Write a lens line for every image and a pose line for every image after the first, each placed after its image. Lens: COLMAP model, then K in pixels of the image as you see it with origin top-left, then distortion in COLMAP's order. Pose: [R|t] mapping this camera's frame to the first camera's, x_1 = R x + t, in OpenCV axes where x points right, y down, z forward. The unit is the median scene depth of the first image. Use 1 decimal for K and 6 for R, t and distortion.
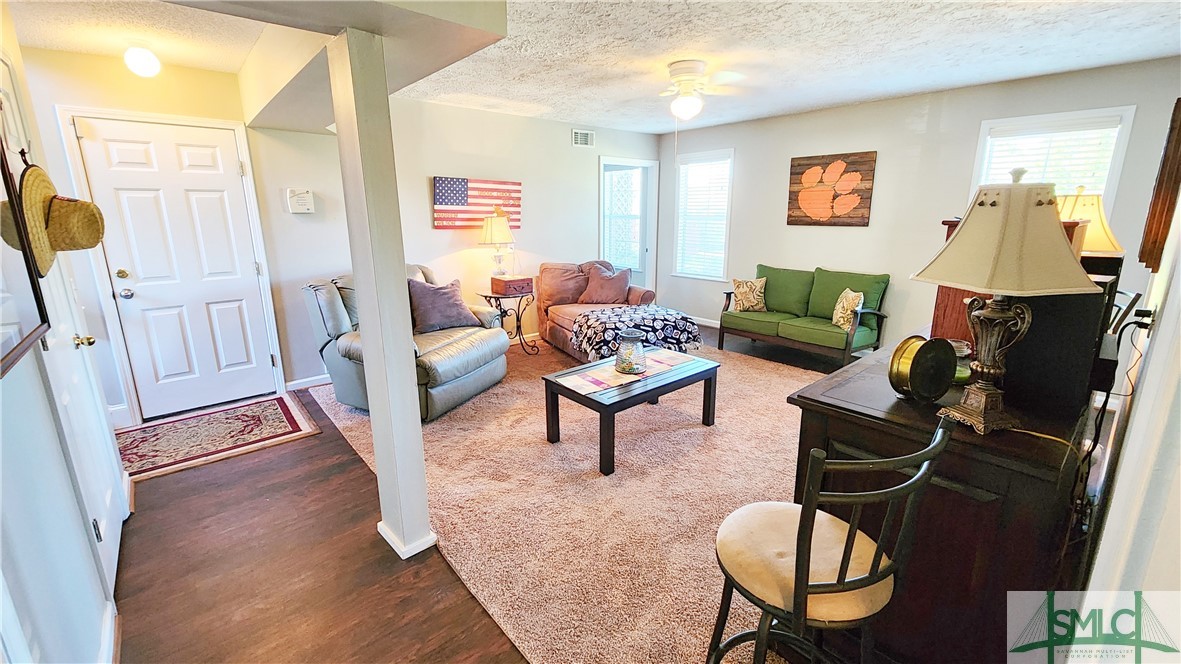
lens RADIAL K [[485.9, 0, 592.5], [0, 485.9, 323.9], [0, 0, 1]] dist [0.004974, 0.000329]
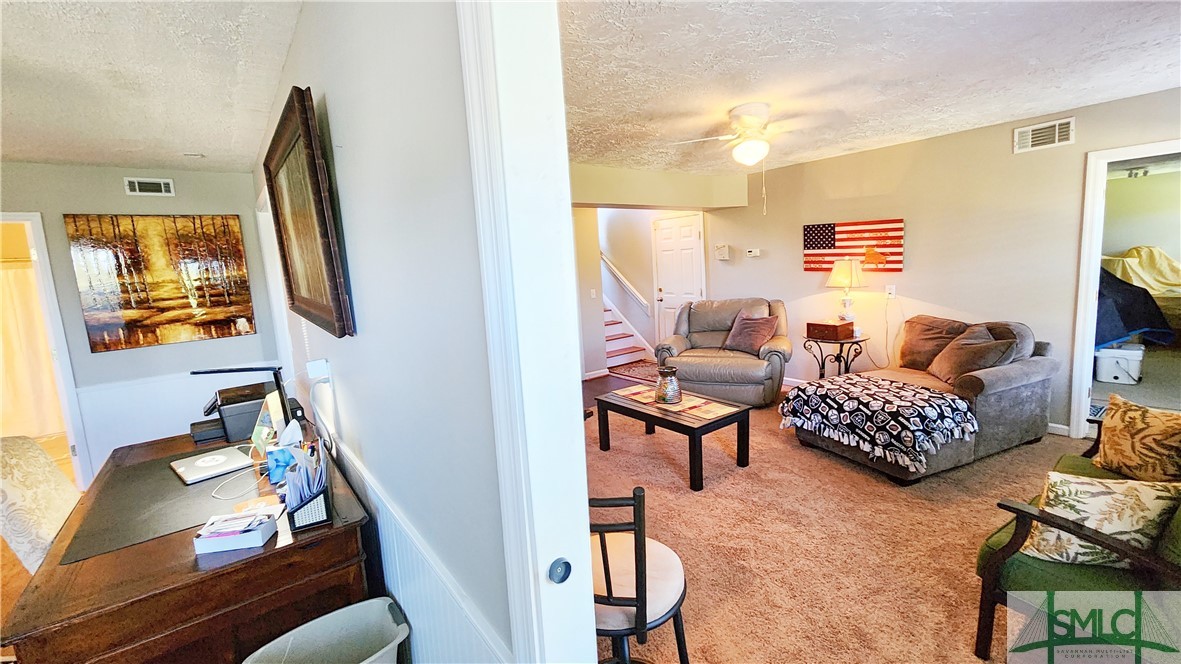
lens RADIAL K [[485.9, 0, 592.3], [0, 485.9, 329.0], [0, 0, 1]] dist [0.004974, 0.000329]
pose [[-0.060053, 0.146170, -0.987435, 0.830886], [-0.176736, 0.972035, 0.154639, -0.149703], [0.982425, 0.183801, -0.032540, 0.570322]]
